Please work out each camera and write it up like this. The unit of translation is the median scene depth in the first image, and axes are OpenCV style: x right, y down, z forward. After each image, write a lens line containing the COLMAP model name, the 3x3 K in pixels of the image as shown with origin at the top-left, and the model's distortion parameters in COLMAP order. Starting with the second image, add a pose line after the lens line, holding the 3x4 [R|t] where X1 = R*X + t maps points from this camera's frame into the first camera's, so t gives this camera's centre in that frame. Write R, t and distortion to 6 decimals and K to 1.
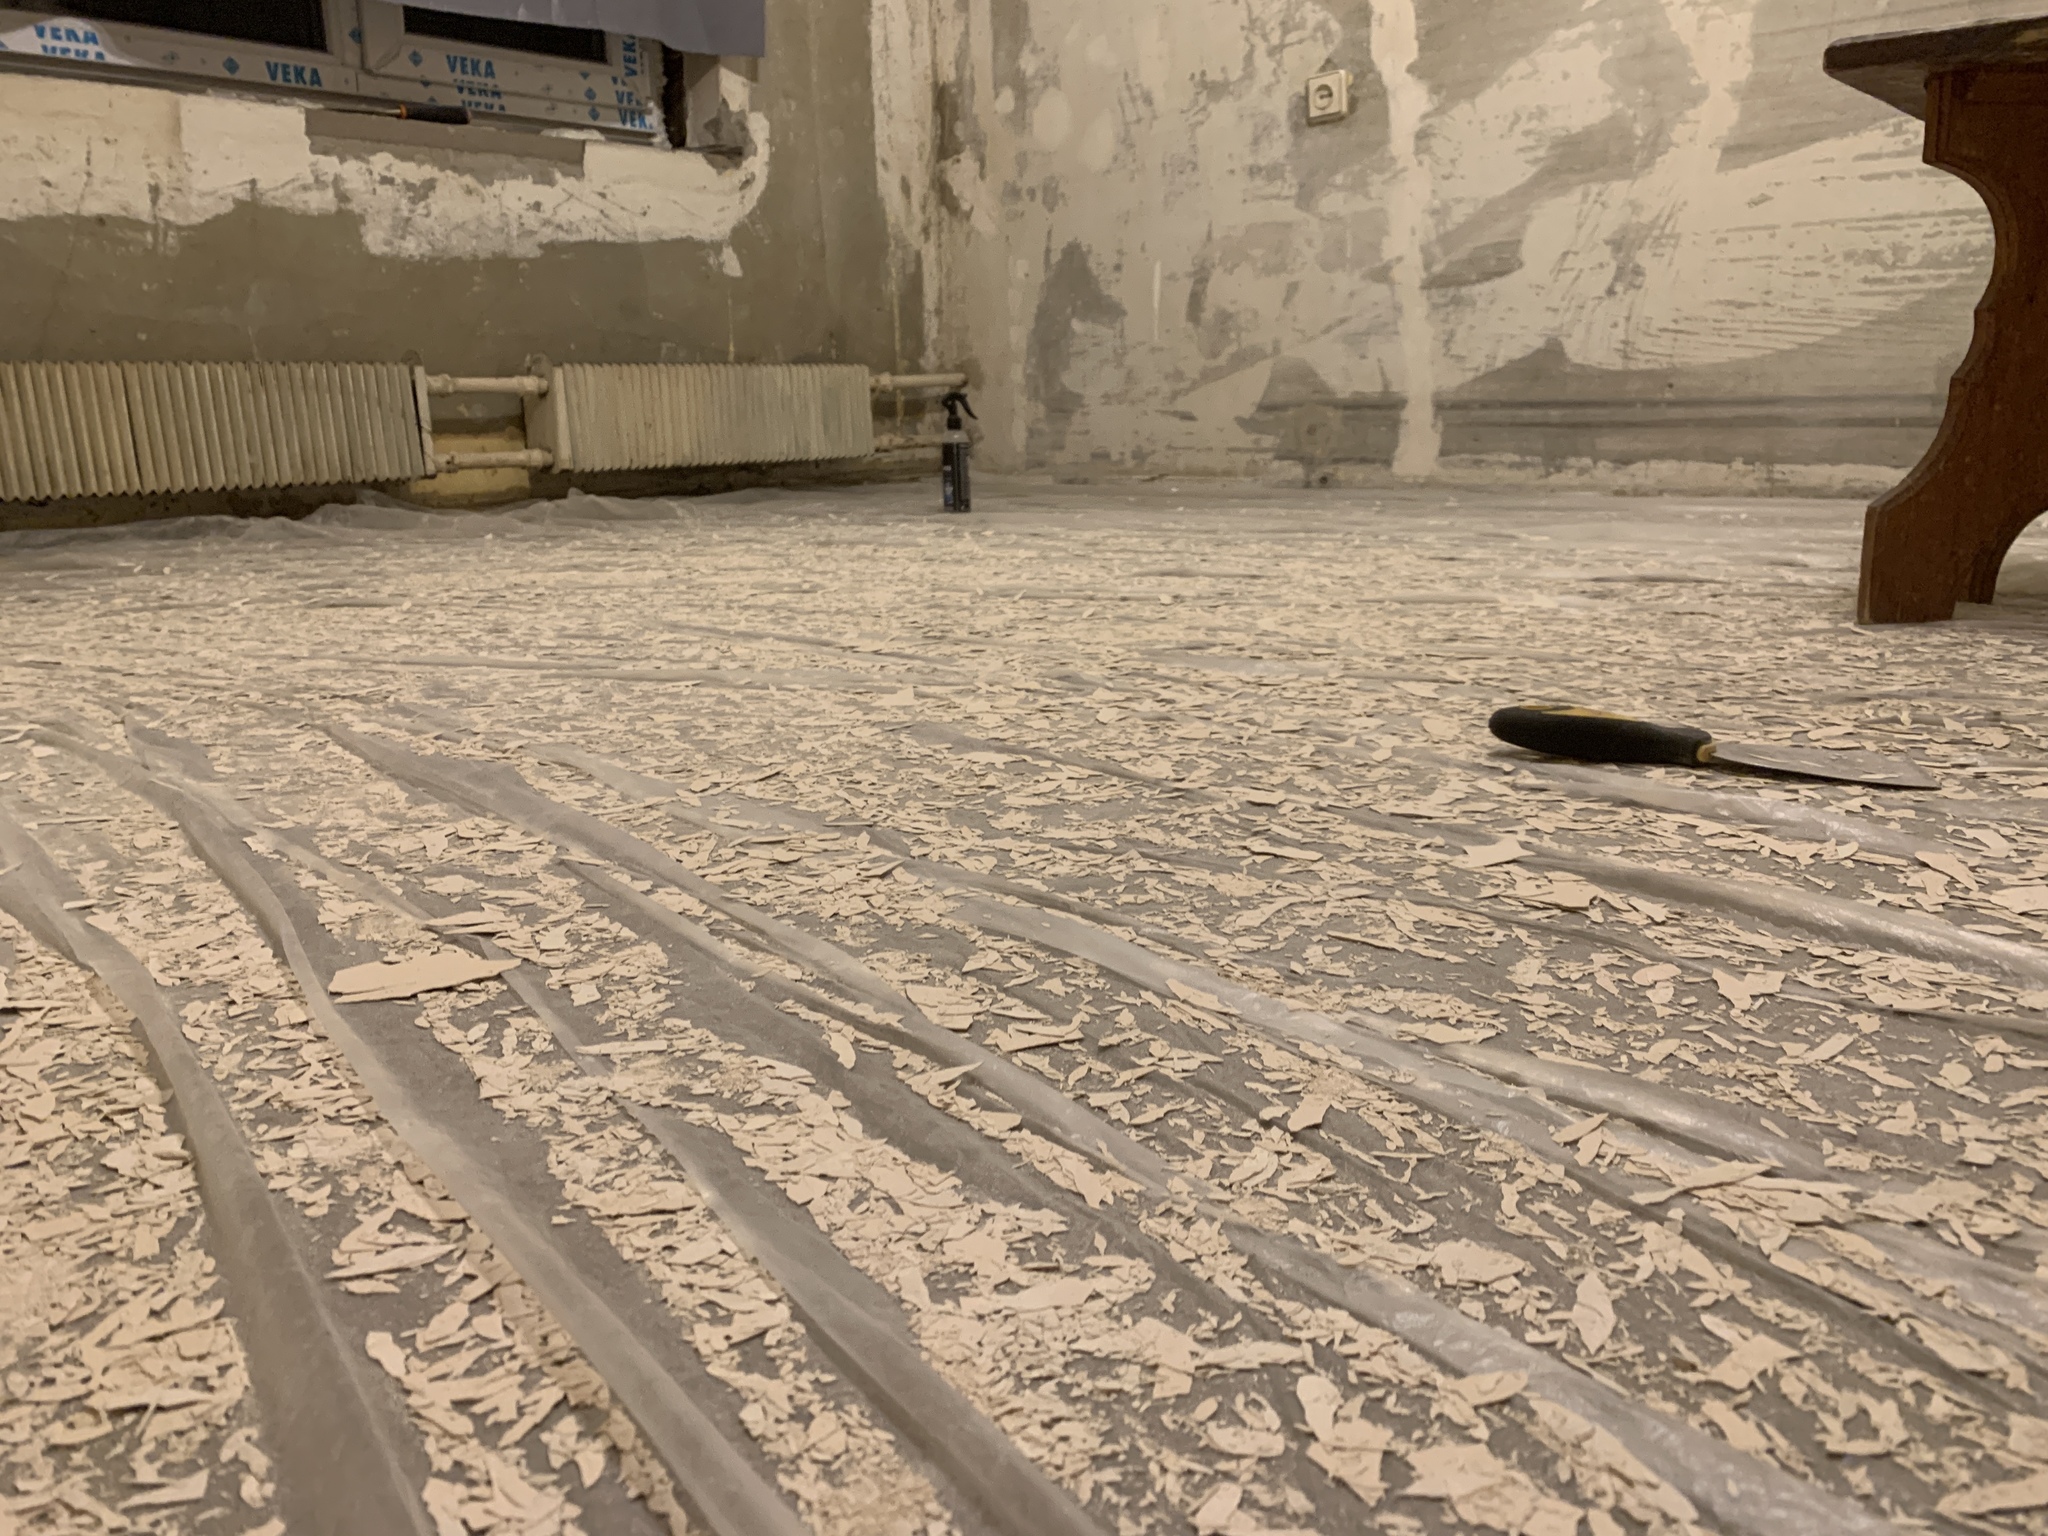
lens RADIAL K [[1565.5, 0, 1019.7], [0, 1565.5, 765.3], [0, 0, 1]] dist [0.007595, 0.001791]
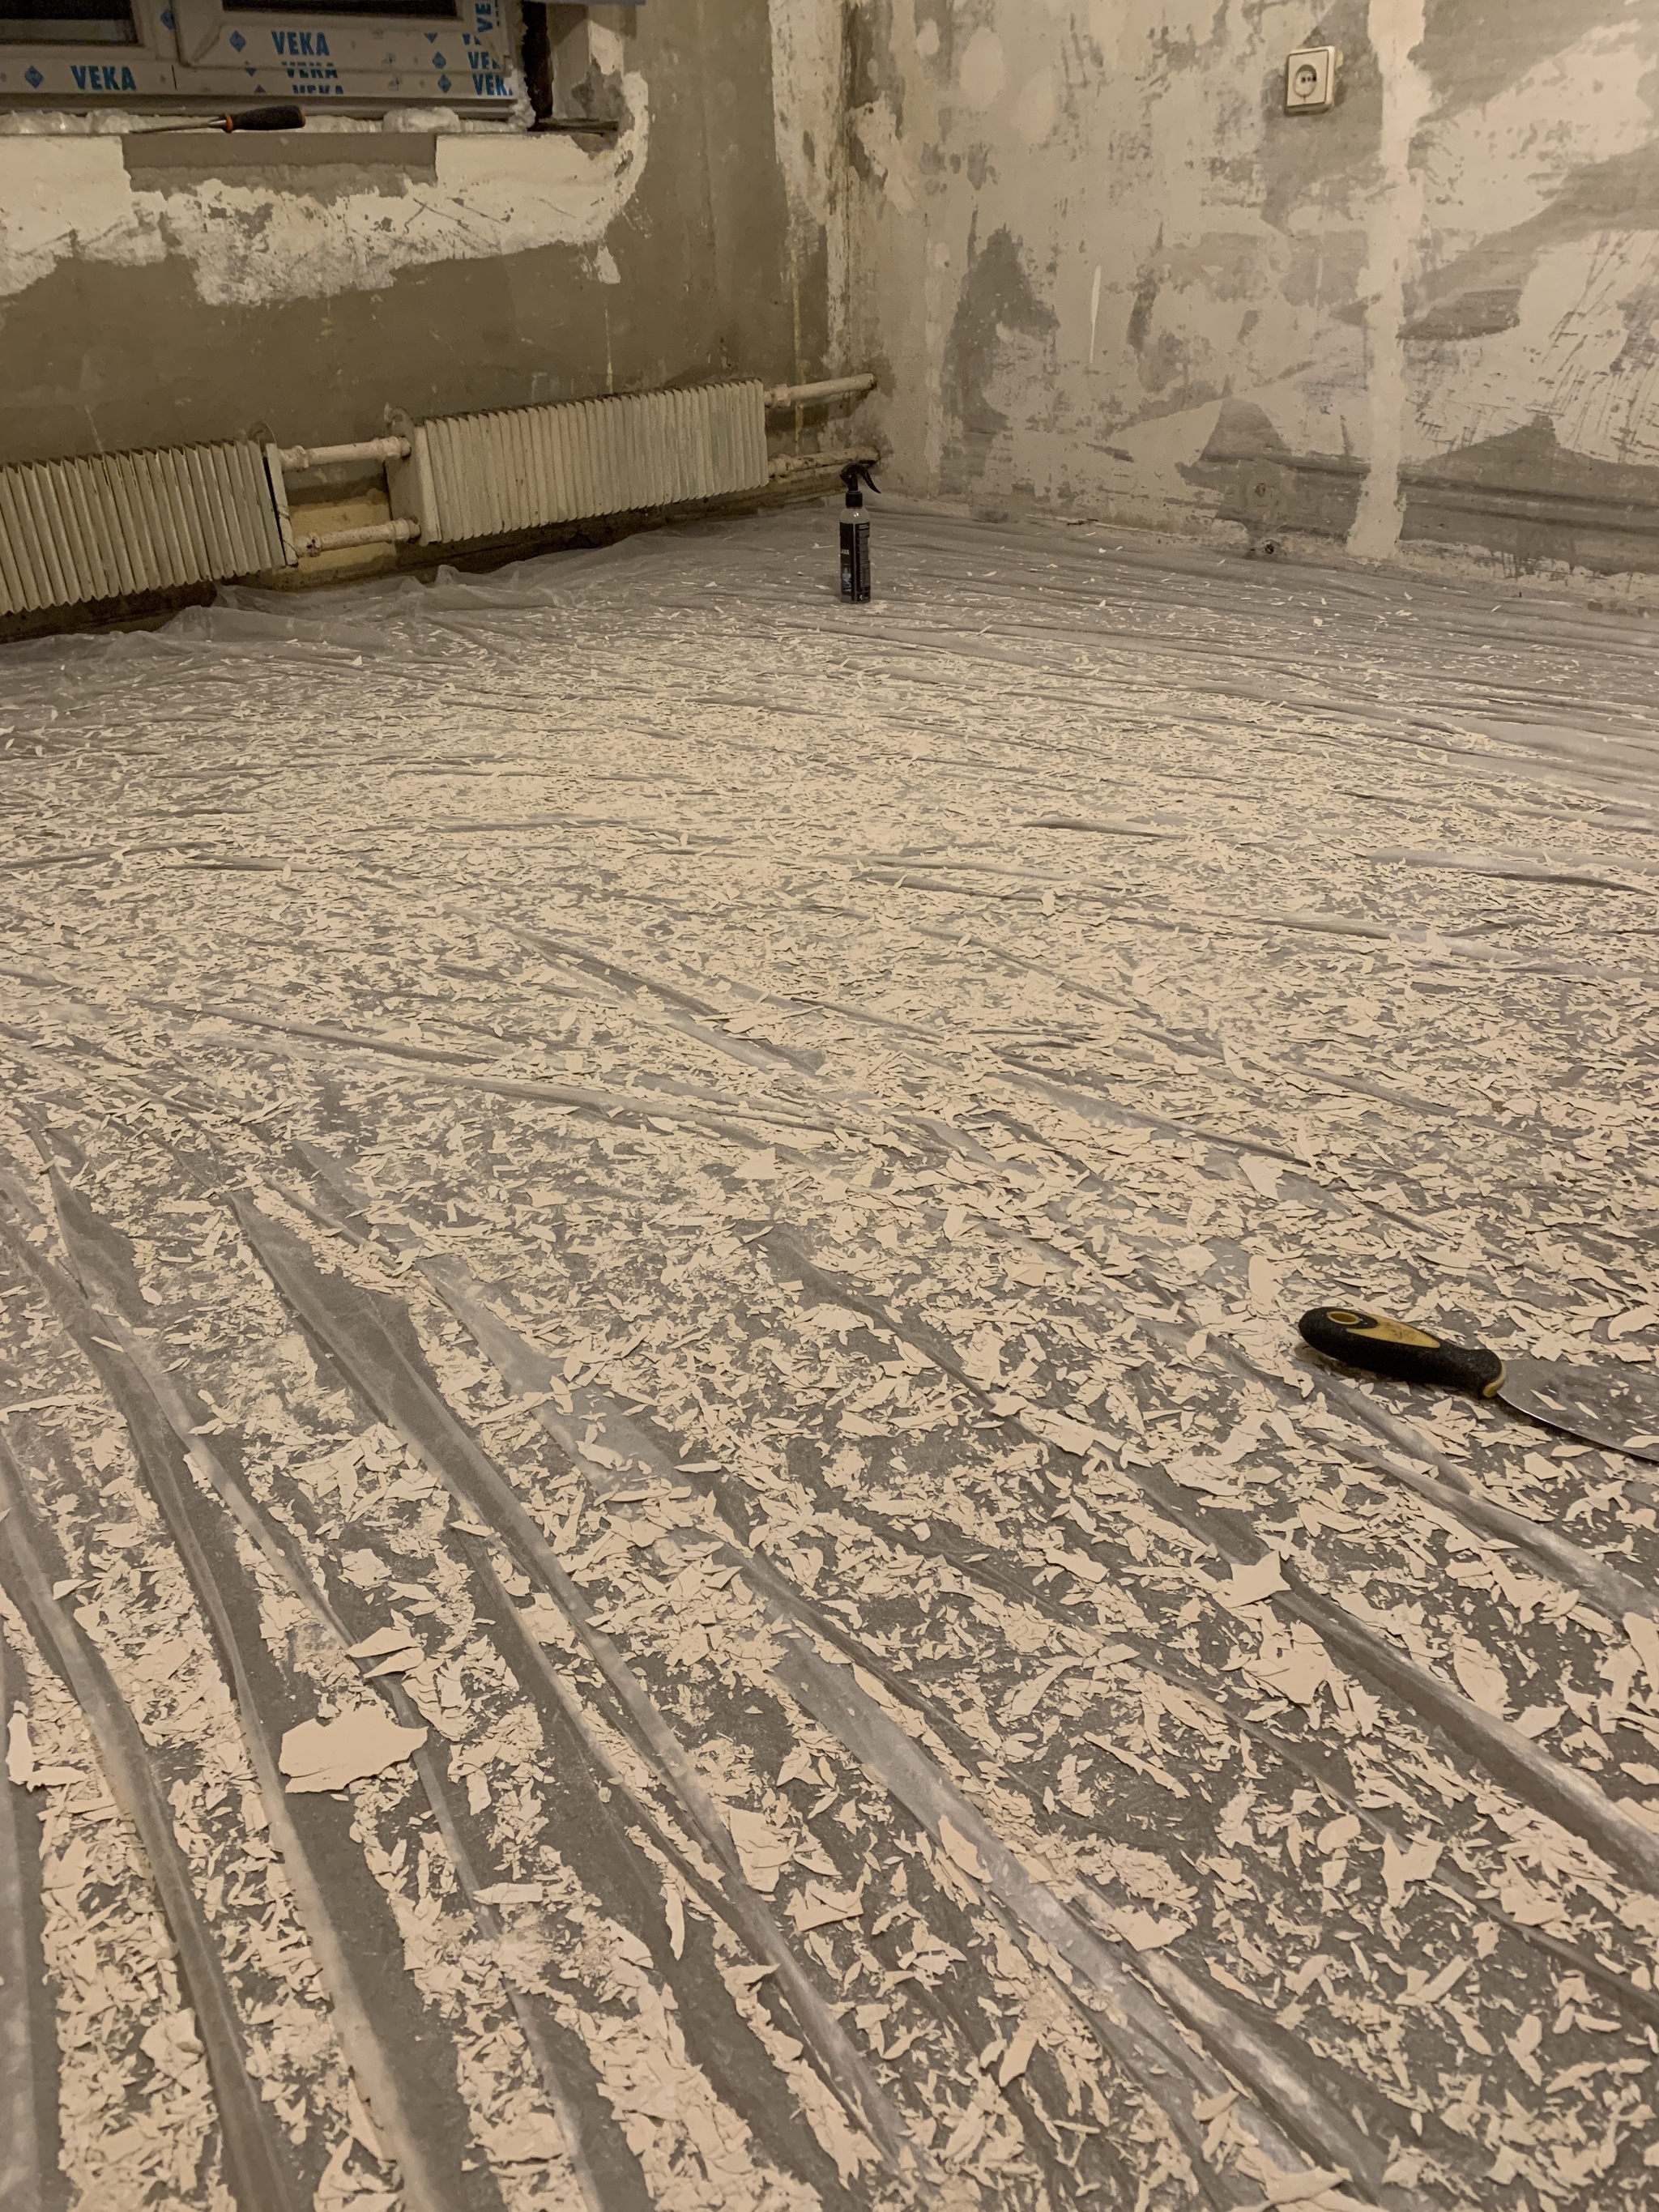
lens RADIAL K [[1676.4, 0, 837.0], [0, 1676.4, 1109.3], [0, 0, 1]] dist [0.008425, 0.003164]
pose [[0.997903, 0.032333, -0.056080, 0.013866], [-0.015573, 0.960790, 0.276838, -0.153858], [0.062832, -0.275384, 0.959279, -0.025951]]
